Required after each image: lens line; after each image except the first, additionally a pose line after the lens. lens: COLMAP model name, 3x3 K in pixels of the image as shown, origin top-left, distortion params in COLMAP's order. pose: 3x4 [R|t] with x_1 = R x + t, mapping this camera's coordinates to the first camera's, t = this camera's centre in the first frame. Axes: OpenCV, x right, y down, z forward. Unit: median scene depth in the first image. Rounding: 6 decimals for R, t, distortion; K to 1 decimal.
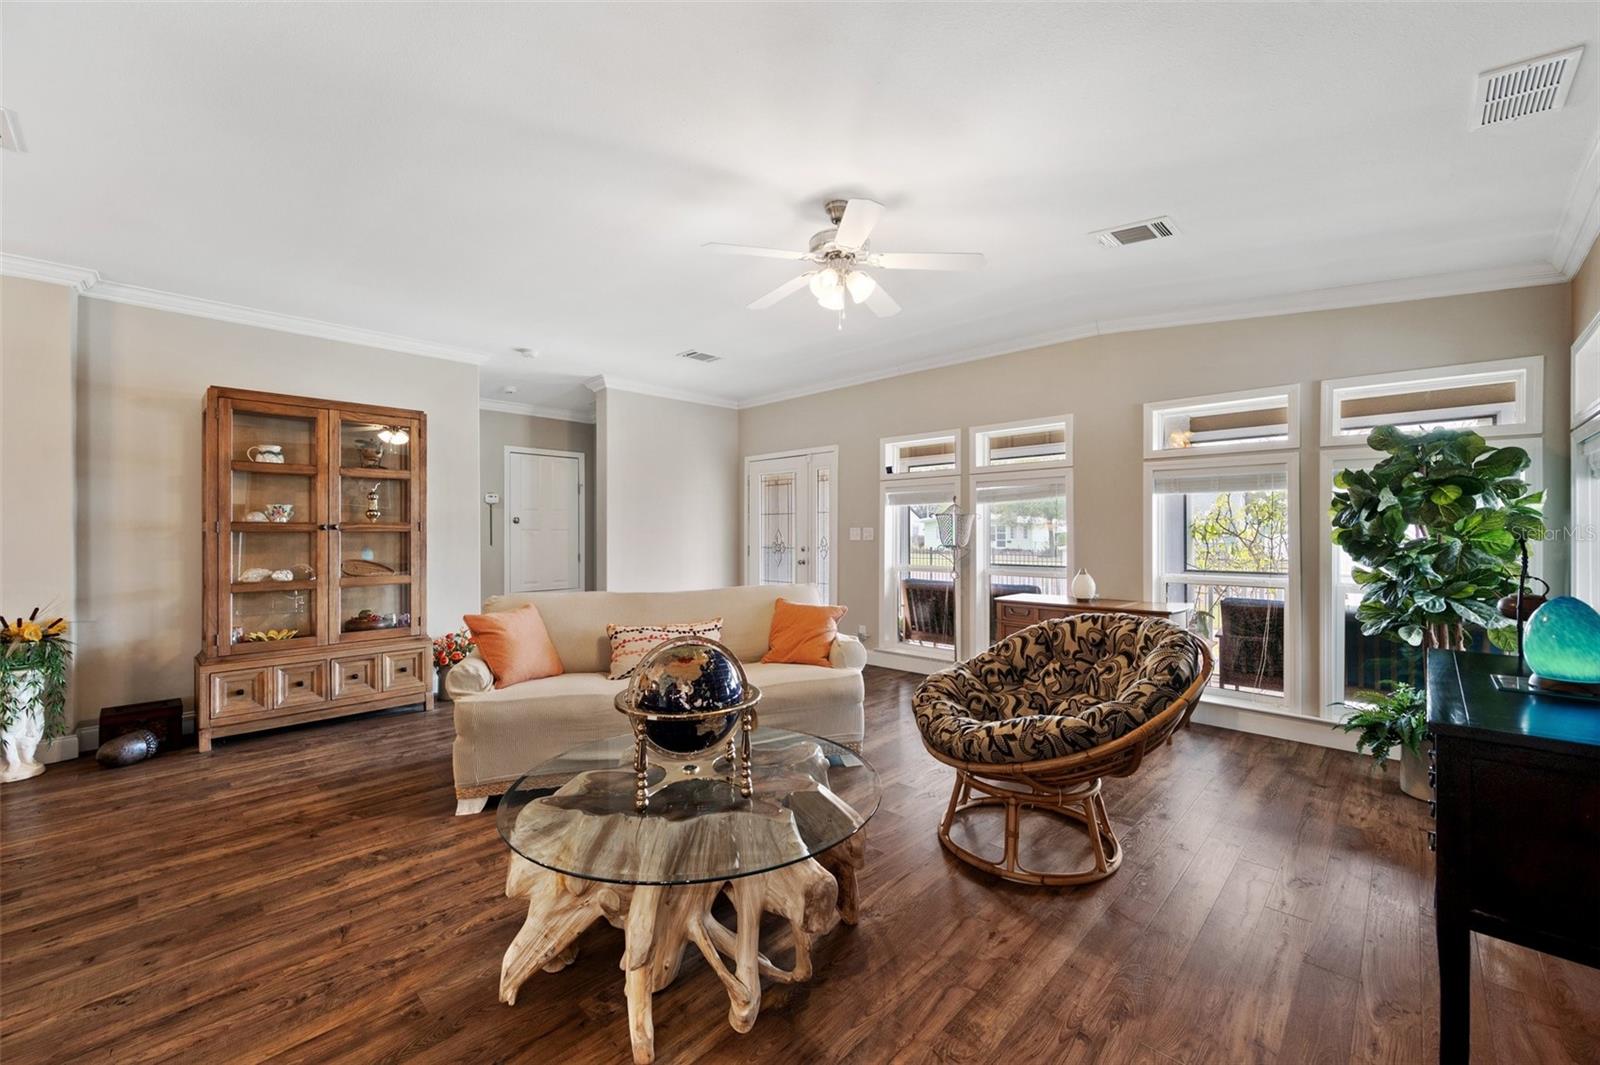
lens RADIAL K [[629.0, 0, 787.7], [0, 629.0, 530.6], [0, 0, 1]] dist [0.002574, 0.000171]
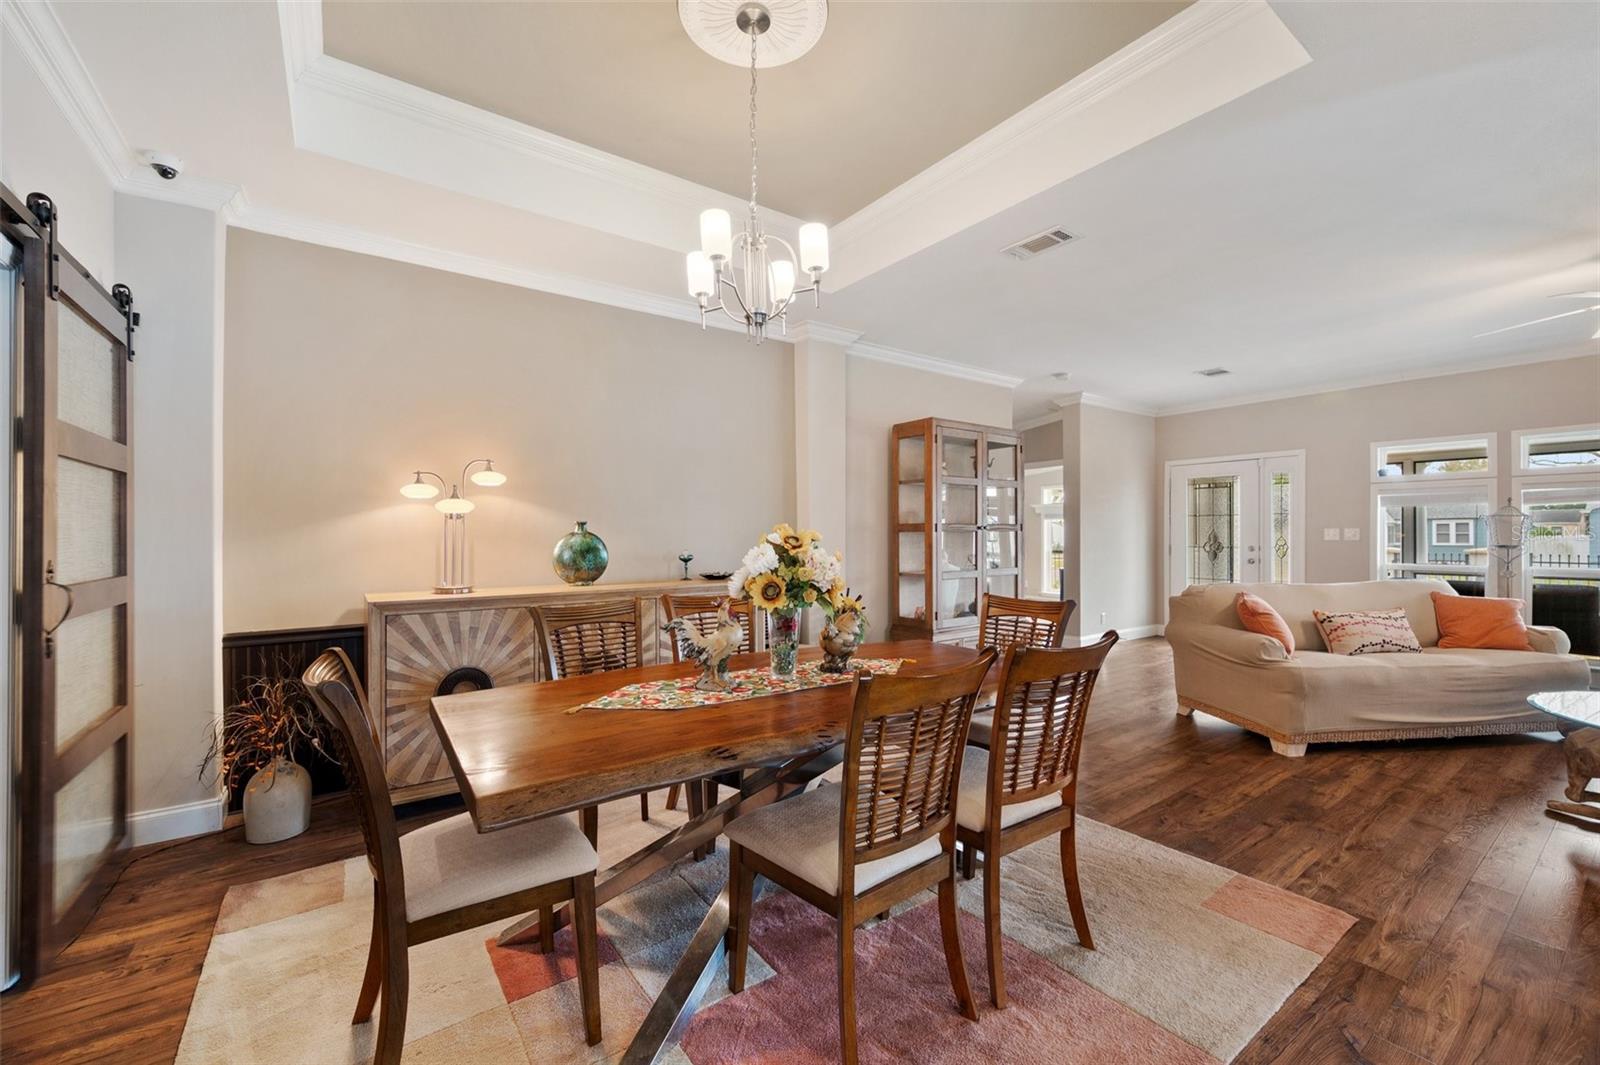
lens RADIAL K [[629.0, 0, 802.6], [0, 629.0, 532.0], [0, 0, 1]] dist [0.002574, 0.000171]
pose [[0.985454, 0.001276, -0.169937, -1.036661], [-0.000769, 0.999995, 0.003053, -0.000849], [0.169940, -0.002878, 0.985450, -0.334389]]
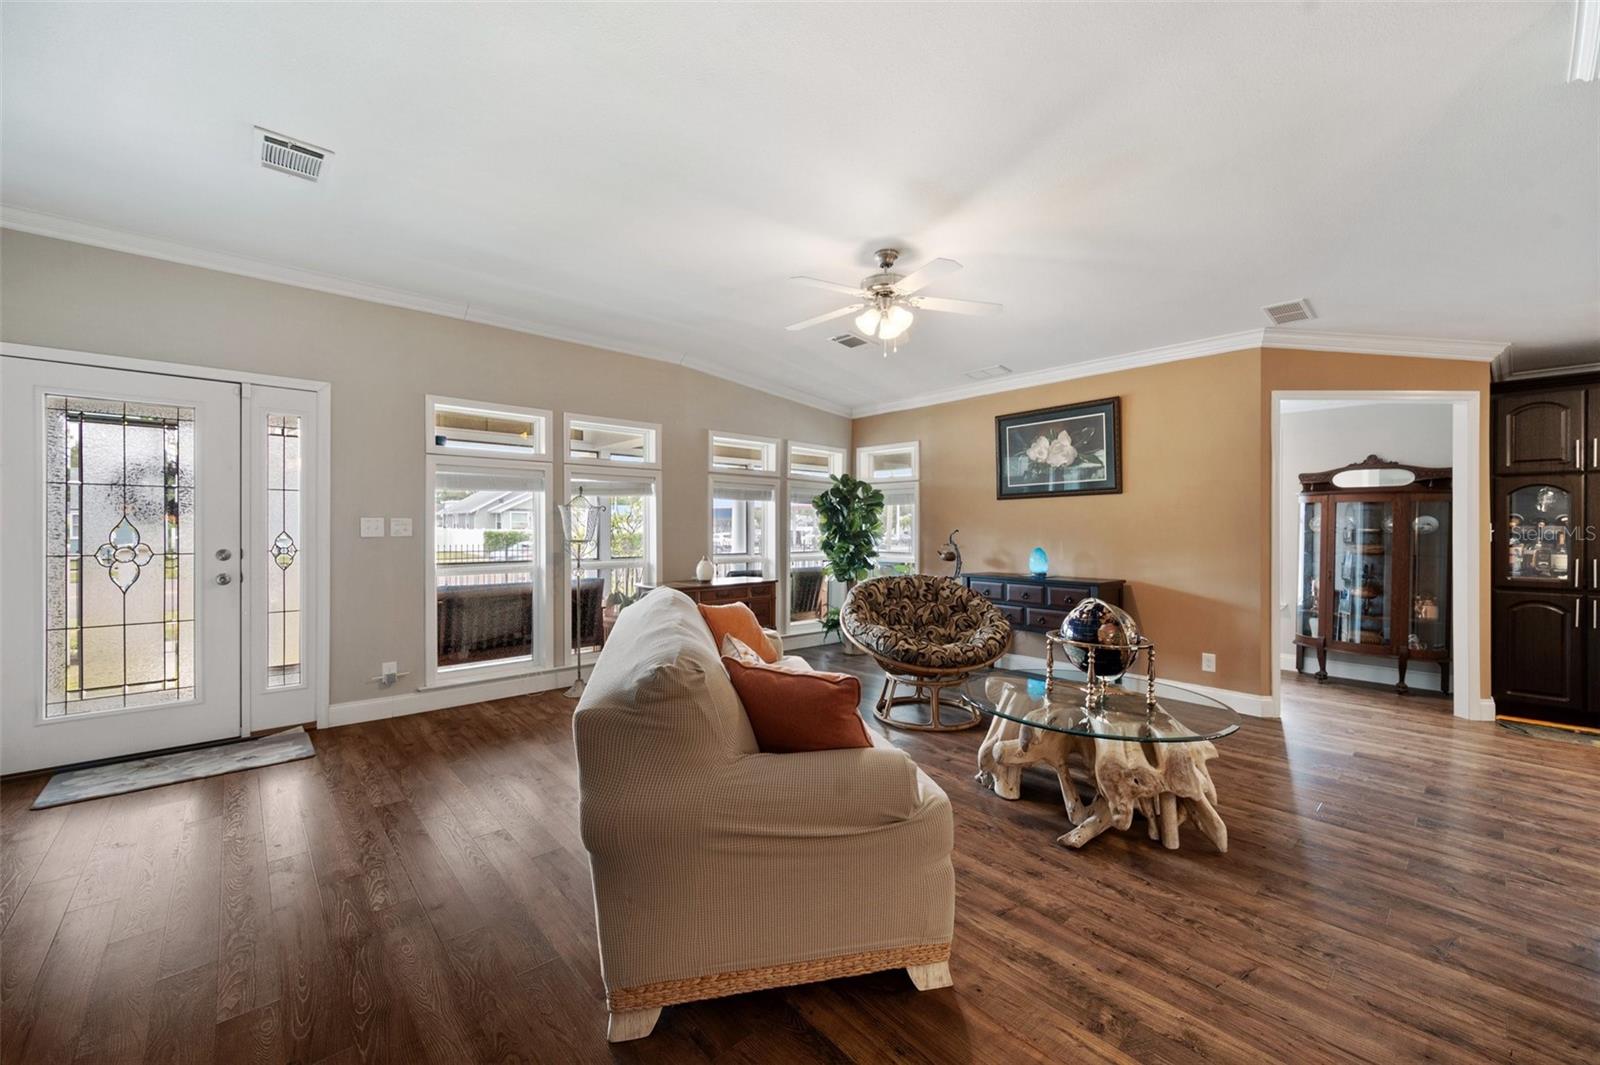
lens RADIAL K [[629.0, 0, 799.4], [0, 629.0, 534.0], [0, 0, 1]] dist [0.002574, 0.000171]
pose [[0.057212, -0.007150, 0.998336, -0.934923], [-0.008000, 0.999939, 0.007620, 0.007113], [-0.998330, -0.008423, 0.057152, 0.911146]]
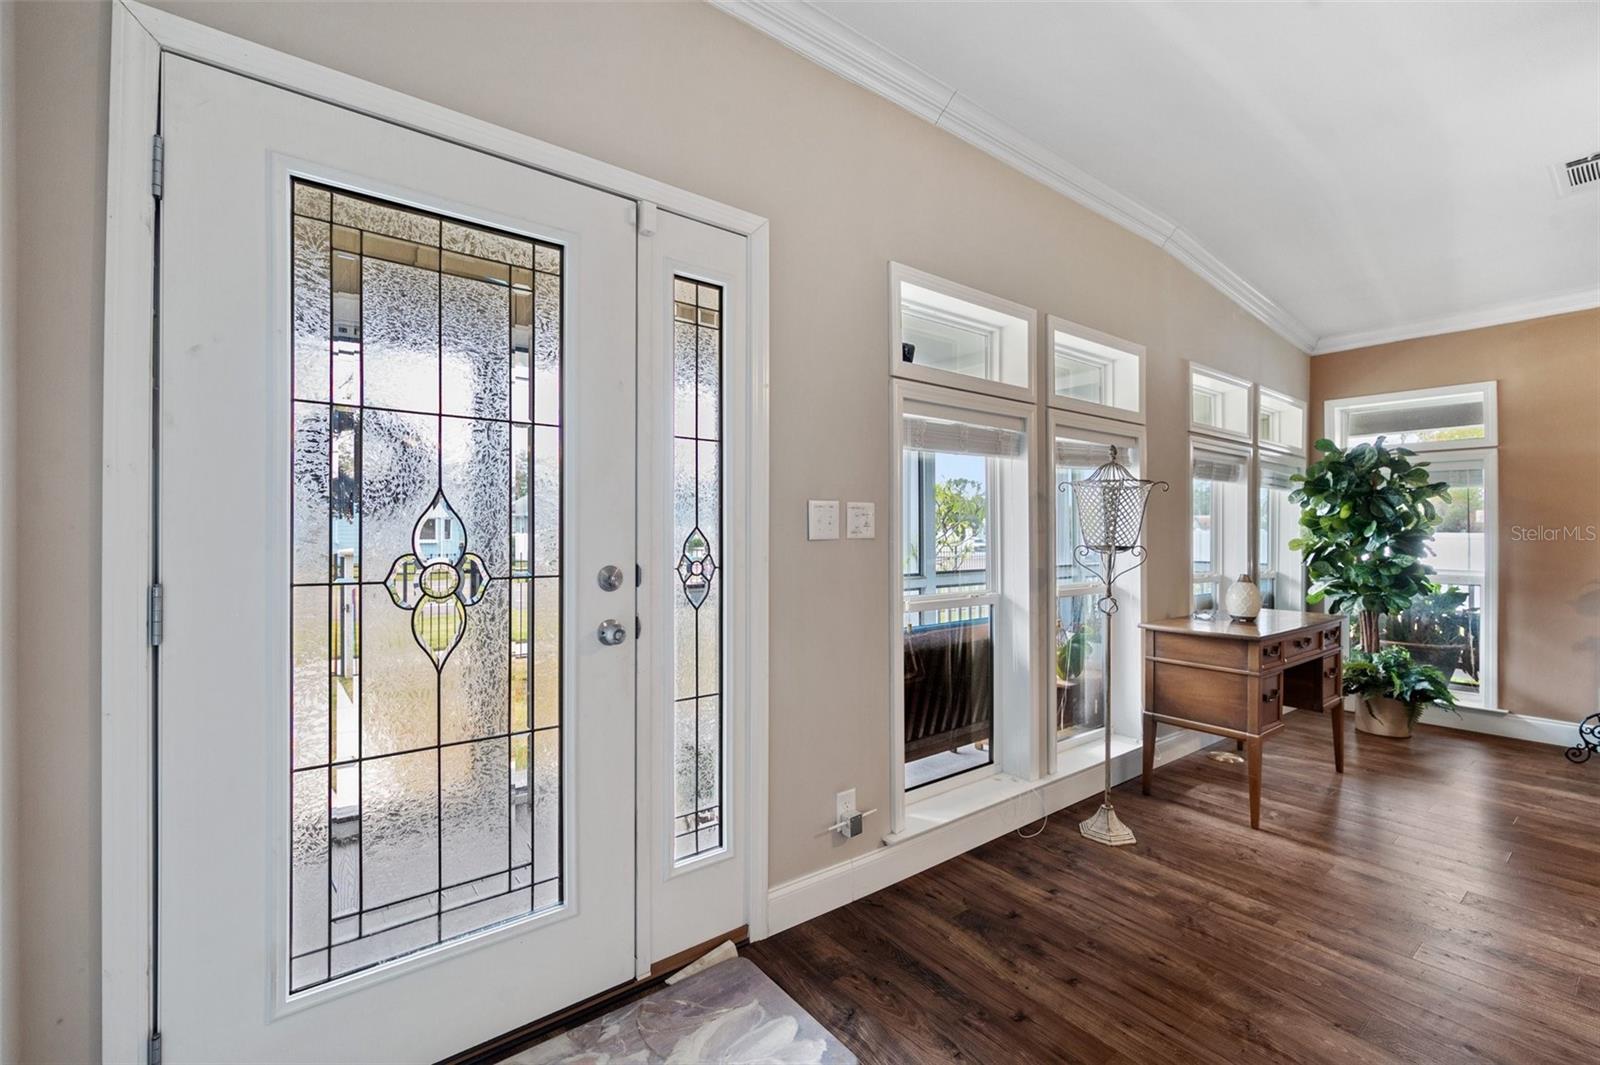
lens RADIAL K [[680.0, 0, 800.3], [0, 680.0, 533.5], [0, 0, 1]] dist [-0.004748, -0.000342]
pose [[0.131684, -0.002796, 0.991288, -0.433415], [-0.008061, 0.999960, 0.003892, 0.020418], [-0.991259, -0.008503, 0.131656, 1.710831]]
